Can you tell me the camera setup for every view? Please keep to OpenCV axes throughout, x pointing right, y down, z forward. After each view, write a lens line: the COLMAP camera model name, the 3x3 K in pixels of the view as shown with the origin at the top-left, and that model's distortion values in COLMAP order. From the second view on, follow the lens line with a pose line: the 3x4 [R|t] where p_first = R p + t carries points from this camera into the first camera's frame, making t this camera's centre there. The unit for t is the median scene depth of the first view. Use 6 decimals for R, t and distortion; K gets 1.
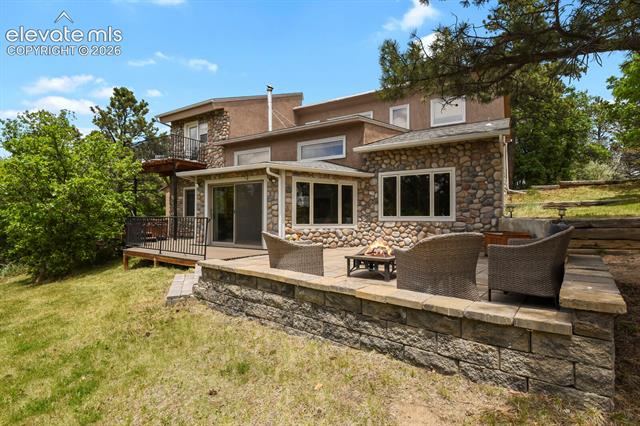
lens RADIAL K [[314.8, 0, 318.0], [0, 314.8, 216.4], [0, 0, 1]] dist [-0.014217, -0.000417]
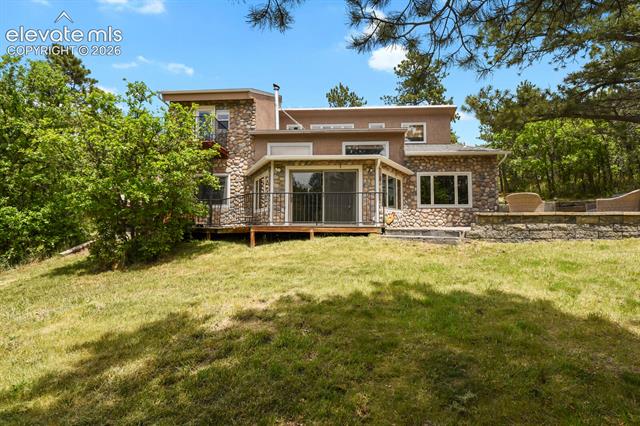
lens RADIAL K [[314.8, 0, 318.0], [0, 314.8, 216.4], [0, 0, 1]] dist [-0.014217, -0.000417]
pose [[0.883099, 0.019380, 0.468786, -0.847705], [-0.002646, 0.999336, -0.036327, 0.105074], [-0.469179, 0.030840, 0.882564, 0.019958]]
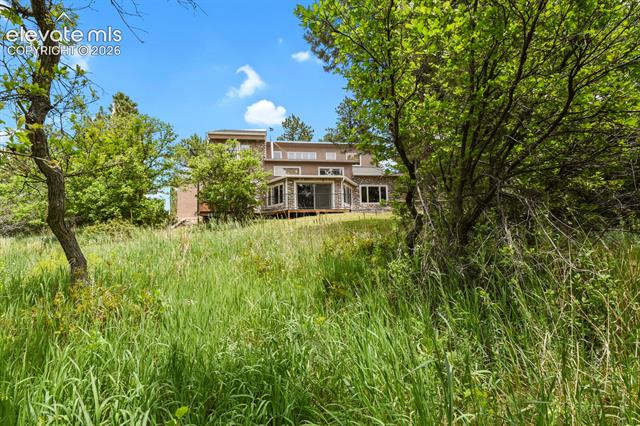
lens RADIAL K [[314.8, 0, 318.0], [0, 314.8, 216.4], [0, 0, 1]] dist [-0.014217, -0.000417]
pose [[0.759665, 0.029031, 0.649666, -1.697140], [0.021805, 0.997304, -0.070062, 0.281792], [-0.649949, 0.067390, 0.756984, -0.640031]]
